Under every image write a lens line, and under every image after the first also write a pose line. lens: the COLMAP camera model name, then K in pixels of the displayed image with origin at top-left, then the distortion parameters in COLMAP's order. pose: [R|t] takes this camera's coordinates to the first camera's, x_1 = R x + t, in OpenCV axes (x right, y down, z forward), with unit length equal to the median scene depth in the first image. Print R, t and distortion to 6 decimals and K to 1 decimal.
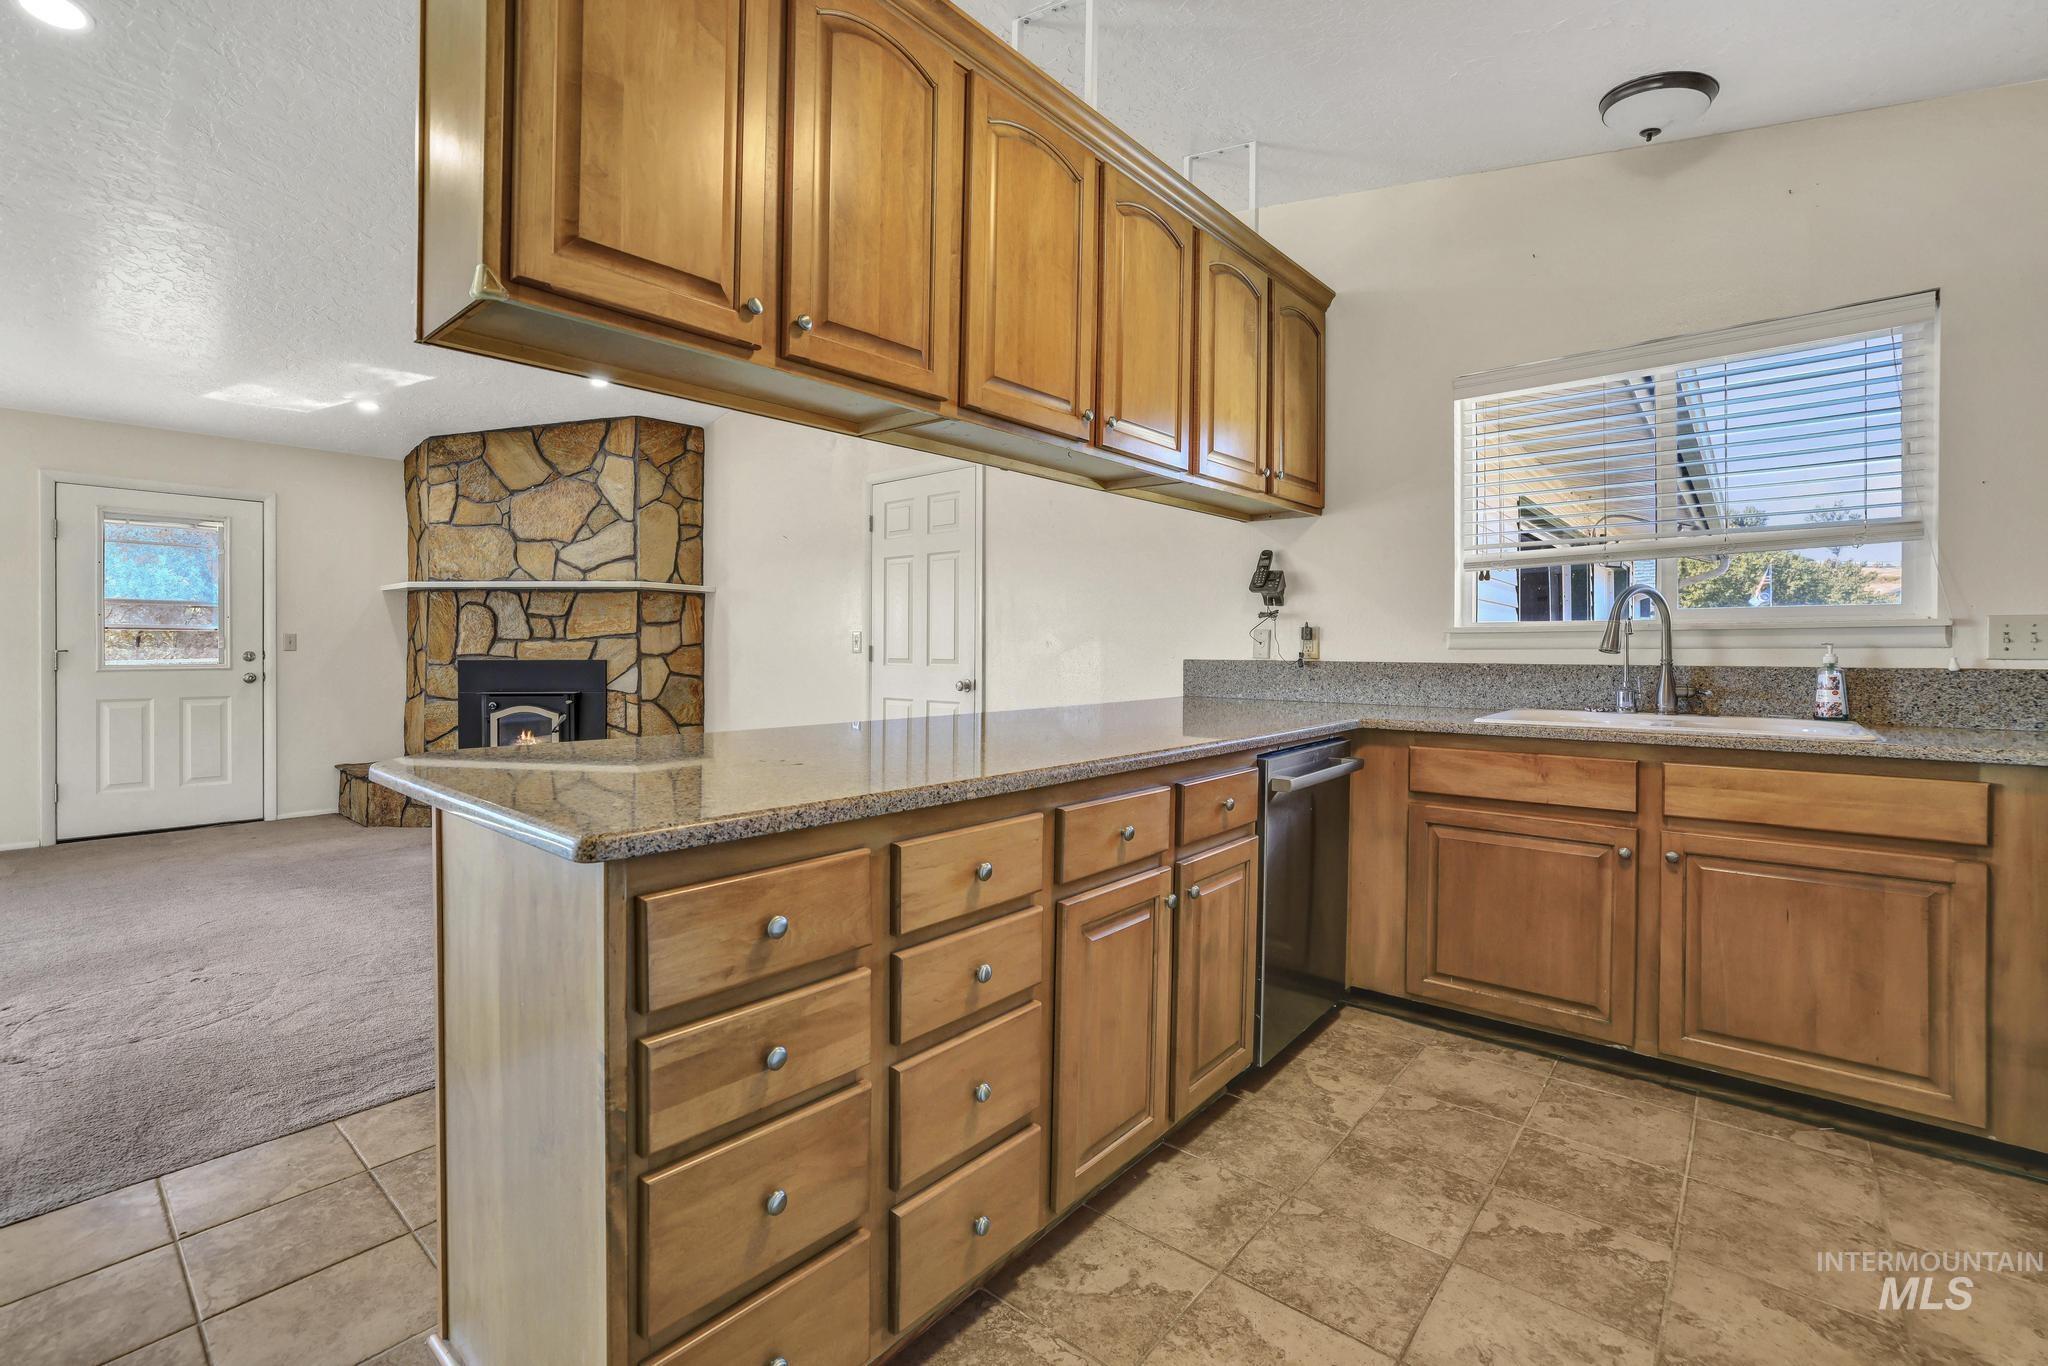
lens RADIAL K [[898.8, 0, 1003.8], [0, 898.8, 650.7], [0, 0, 1]] dist [-0.039531, 0.015280]
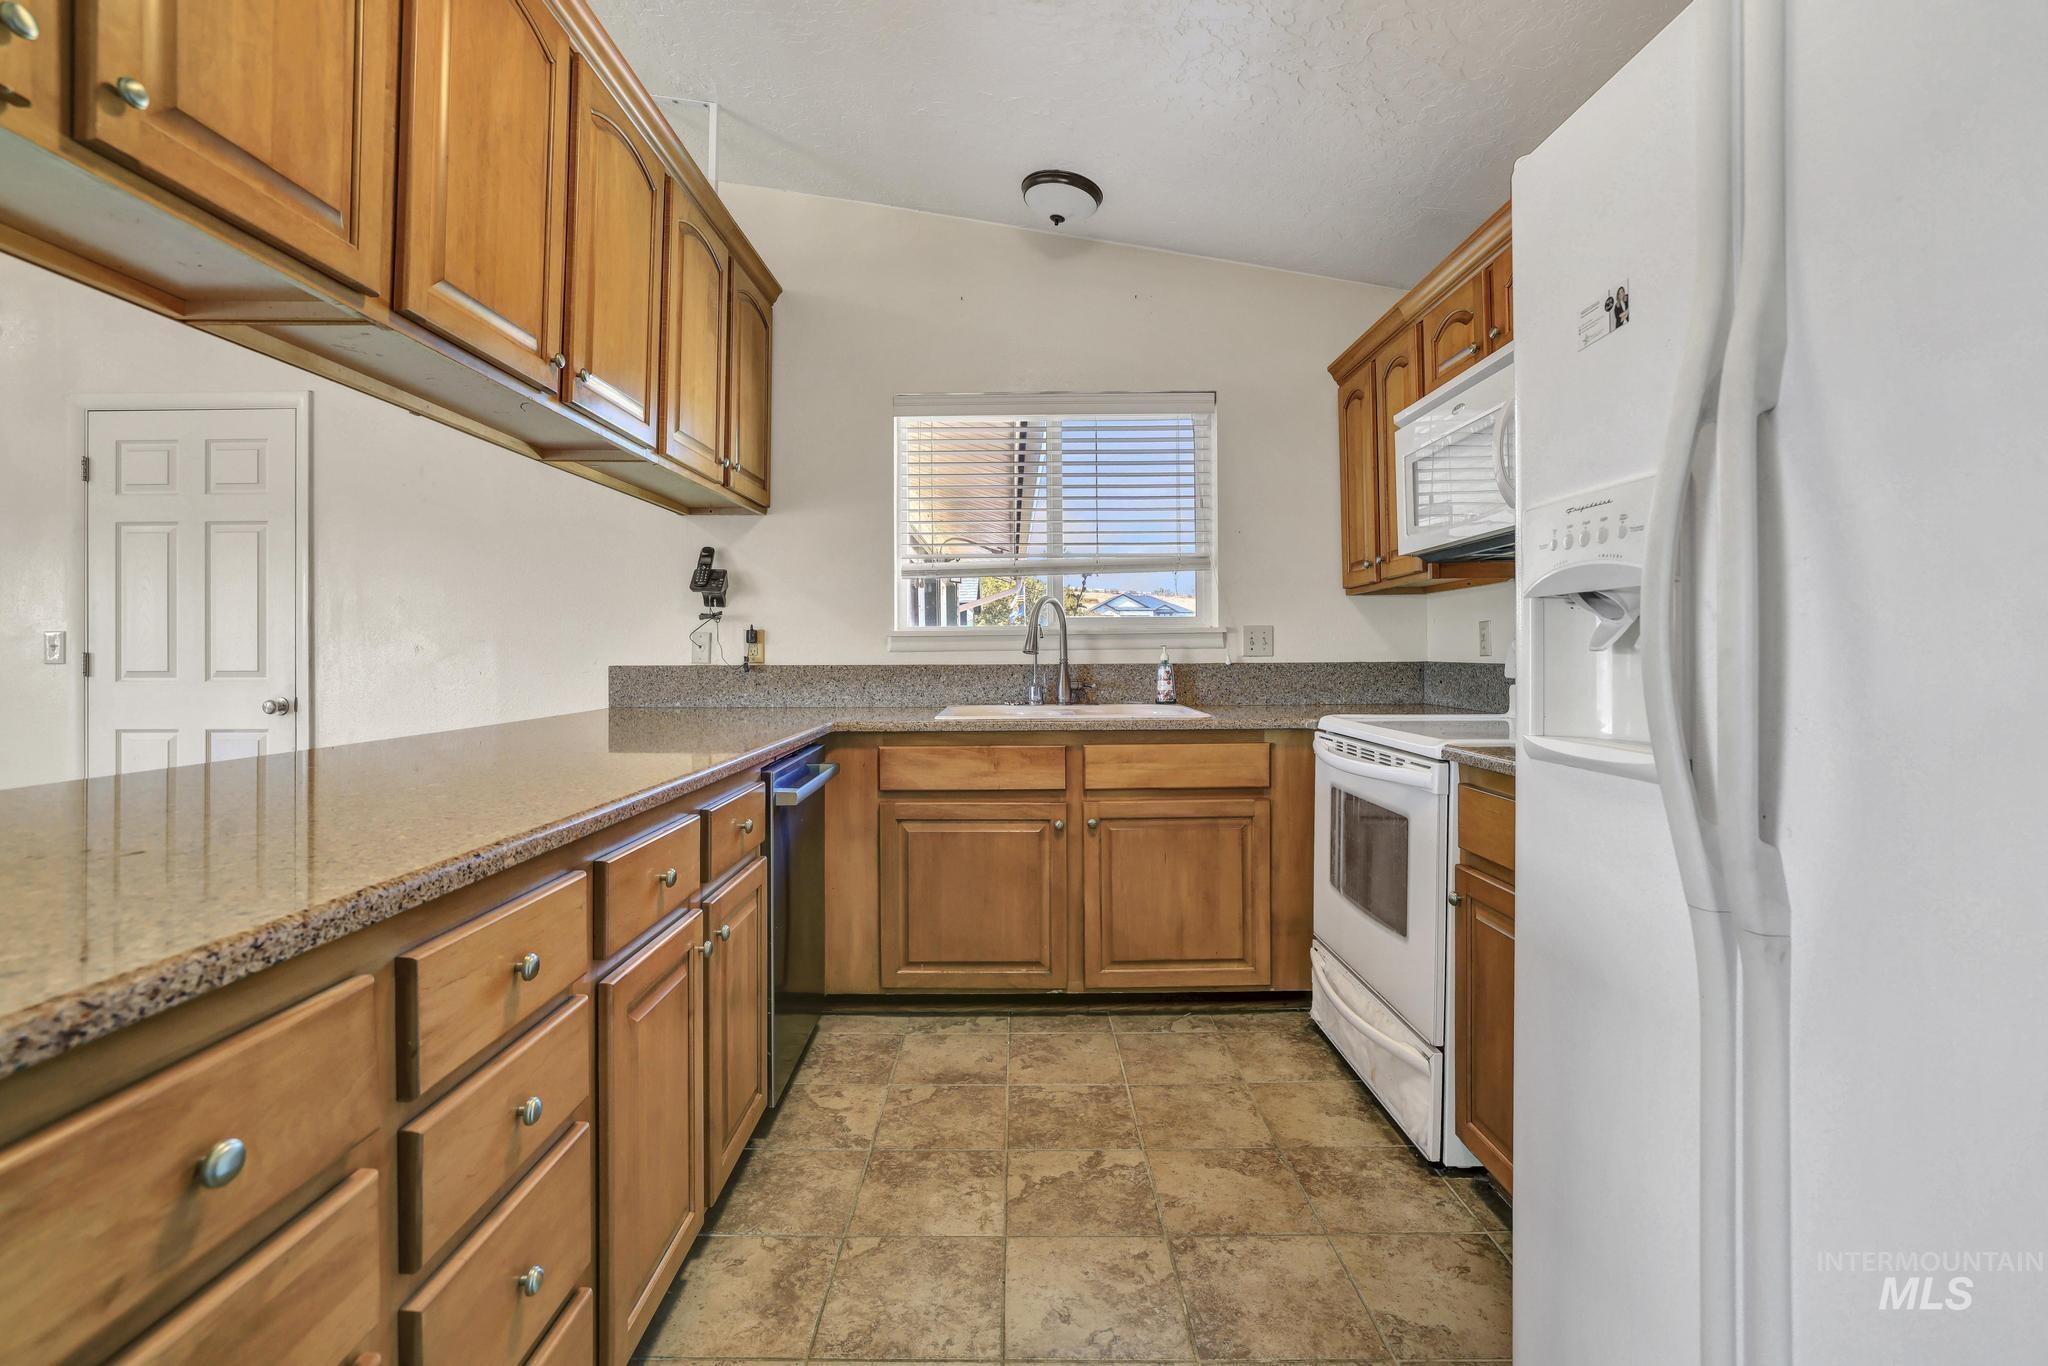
lens RADIAL K [[898.8, 0, 1008.8], [0, 898.8, 652.6], [0, 0, 1]] dist [-0.039531, 0.015280]
pose [[0.756832, -0.005940, 0.653582, -0.079716], [0.008786, 0.999961, -0.001087, 0.001188], [-0.653550, 0.006565, 0.756855, 0.093741]]
